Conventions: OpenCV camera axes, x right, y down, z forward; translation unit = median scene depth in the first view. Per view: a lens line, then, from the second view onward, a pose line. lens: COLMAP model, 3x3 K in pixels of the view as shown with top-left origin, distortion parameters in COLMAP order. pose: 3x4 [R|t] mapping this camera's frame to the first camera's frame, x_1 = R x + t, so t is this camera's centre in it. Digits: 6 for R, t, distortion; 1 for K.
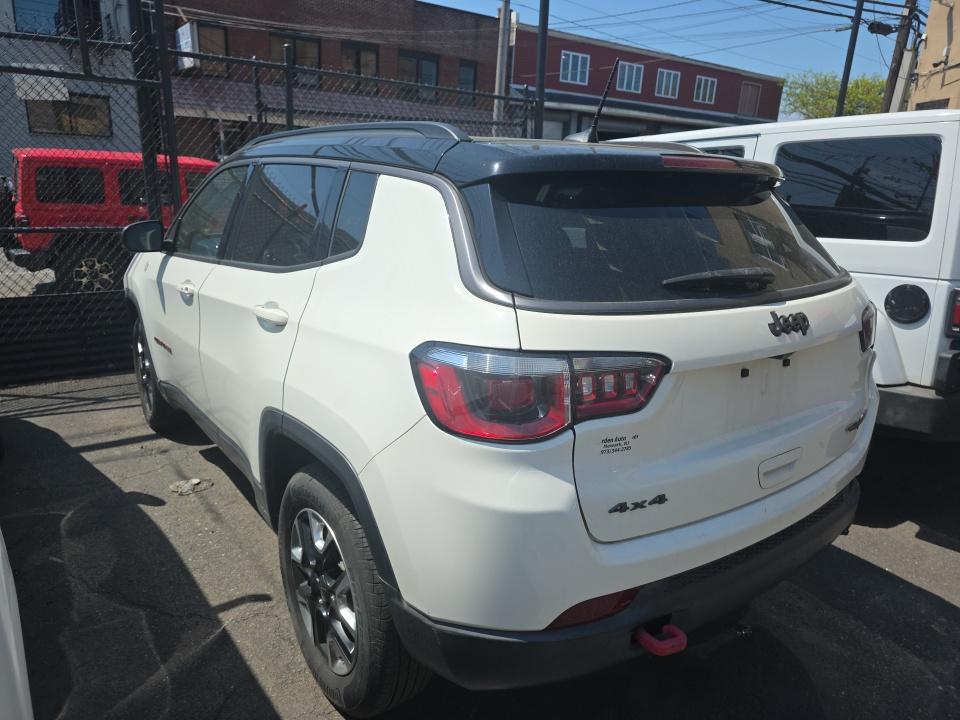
lens RADIAL K [[638.7, 0, 480.0], [0, 638.7, 360.0], [0, 0, 1]] dist [0.055519, -0.049382]
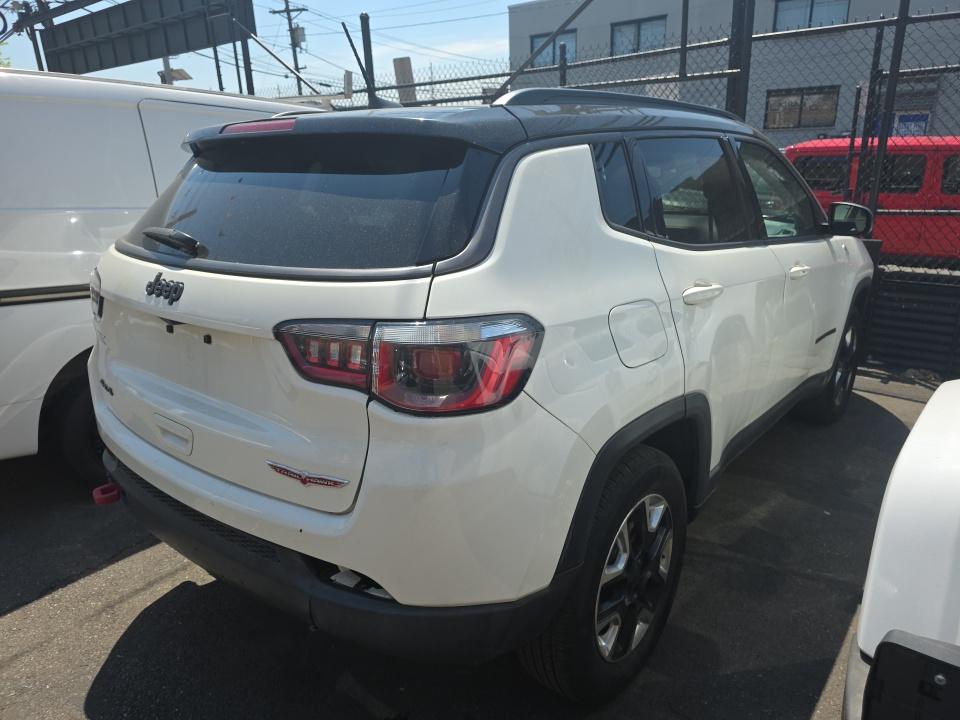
lens RADIAL K [[640.7, 0, 480.1], [0, 640.7, 351.4], [0, 0, 1]] dist [0.057127, -0.047715]
pose [[0.291743, 0.238537, -0.926275, 1.617107], [-0.239201, 0.955828, 0.170808, -0.258868], [0.926104, 0.171734, 0.335915, 1.162695]]
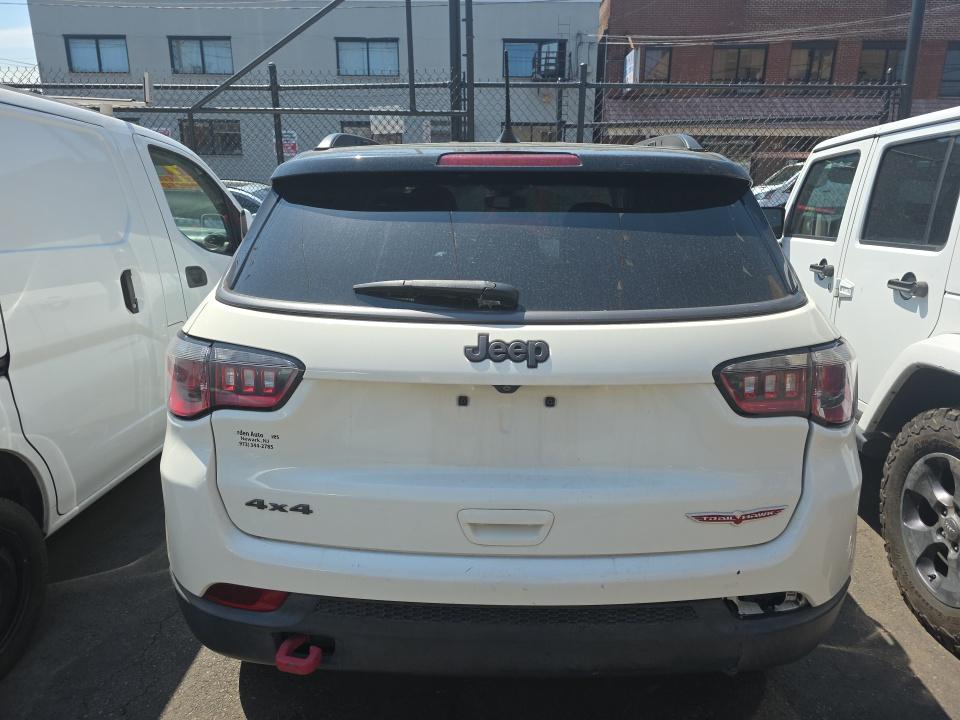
lens RADIAL K [[640.7, 0, 480.1], [0, 640.7, 351.4], [0, 0, 1]] dist [0.057127, -0.047715]
pose [[0.808228, 0.126282, -0.575170, 0.946922], [-0.144595, 0.989391, 0.014042, -0.063796], [0.570841, 0.071818, 0.817913, 0.317191]]
